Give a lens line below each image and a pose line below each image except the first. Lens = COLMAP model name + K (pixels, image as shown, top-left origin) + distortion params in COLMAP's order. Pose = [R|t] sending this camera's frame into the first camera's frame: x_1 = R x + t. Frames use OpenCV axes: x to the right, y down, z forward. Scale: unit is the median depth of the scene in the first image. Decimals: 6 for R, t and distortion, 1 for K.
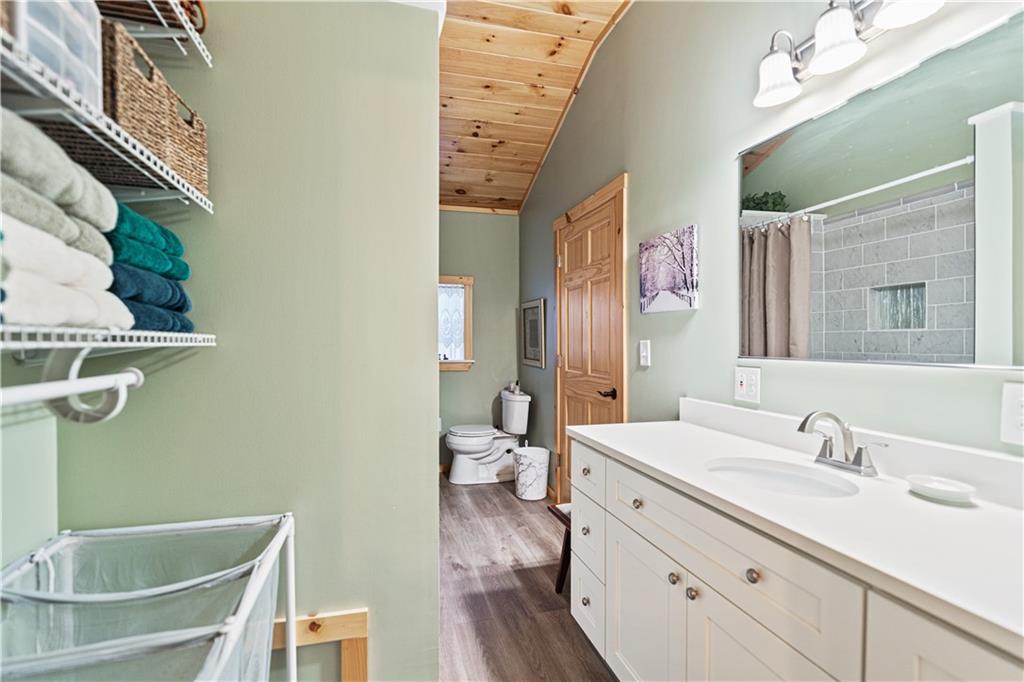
lens RADIAL K [[507.6, 0, 534.9], [0, 507.6, 341.9], [0, 0, 1]] dist [0.001817, 0.000041]
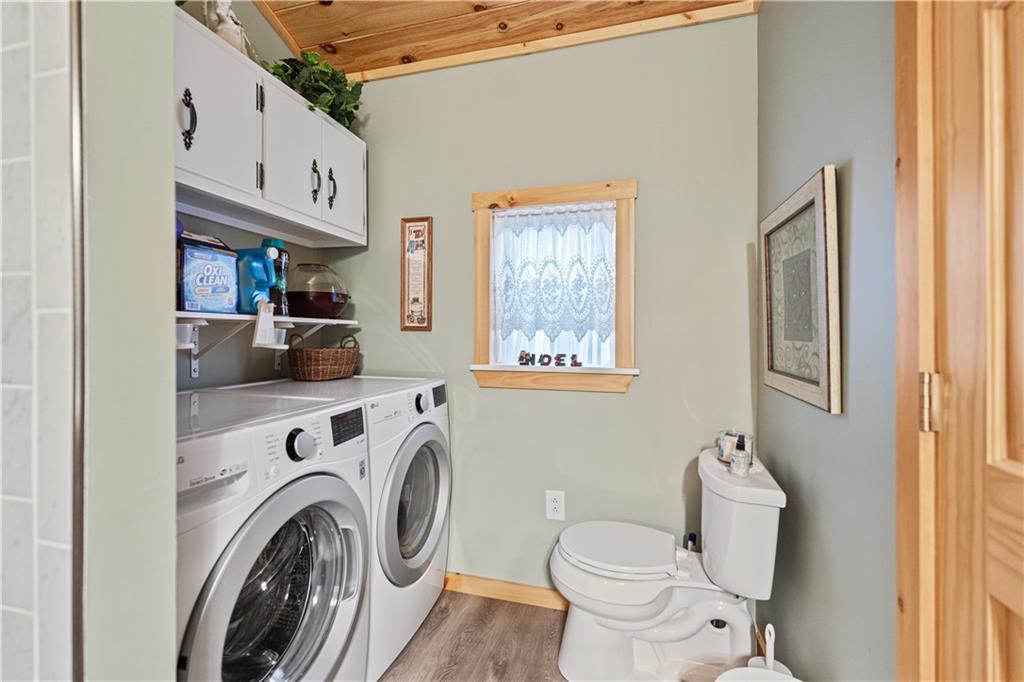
lens RADIAL K [[464.7, 0, 513.9], [0, 464.7, 335.2], [0, 0, 1]] dist [-0.001991, -0.000083]
pose [[0.844160, 0.000074, -0.536091, 0.004169], [-0.000667, 0.999999, -0.000911, 0.008504], [0.536091, 0.001127, 0.844160, 0.681971]]
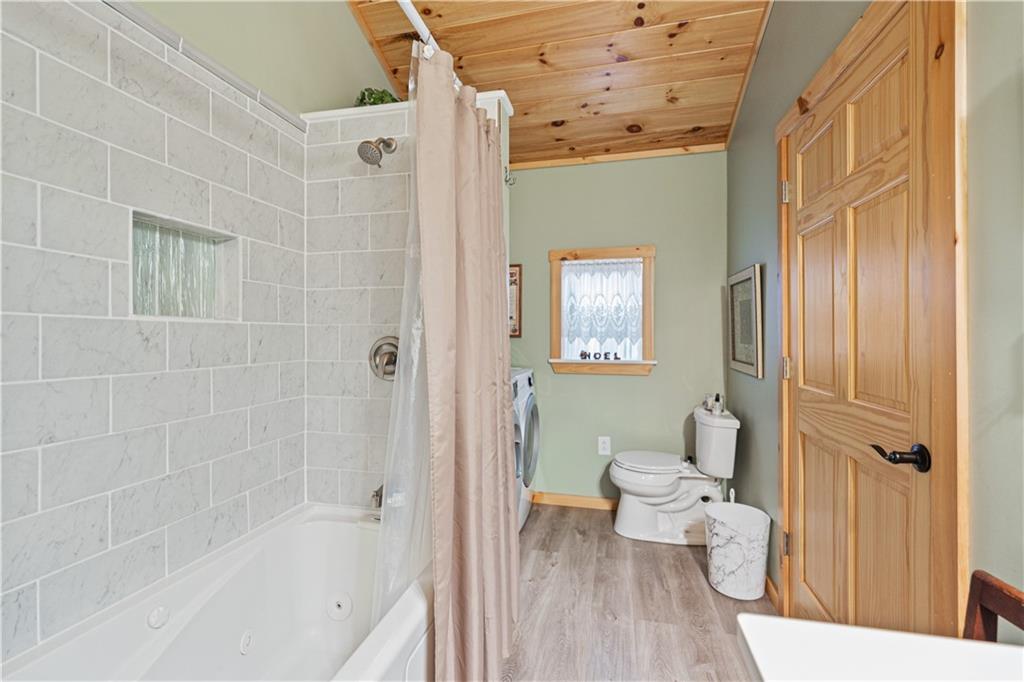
lens RADIAL K [[473.5, 0, 507.6], [0, 473.5, 336.0], [0, 0, 1]] dist [0.000394, 0.000378]
pose [[0.862800, -0.001464, -0.505544, 0.042310], [0.000220, 0.999997, -0.002519, 0.002553], [0.505546, 0.002062, 0.862797, 0.352097]]
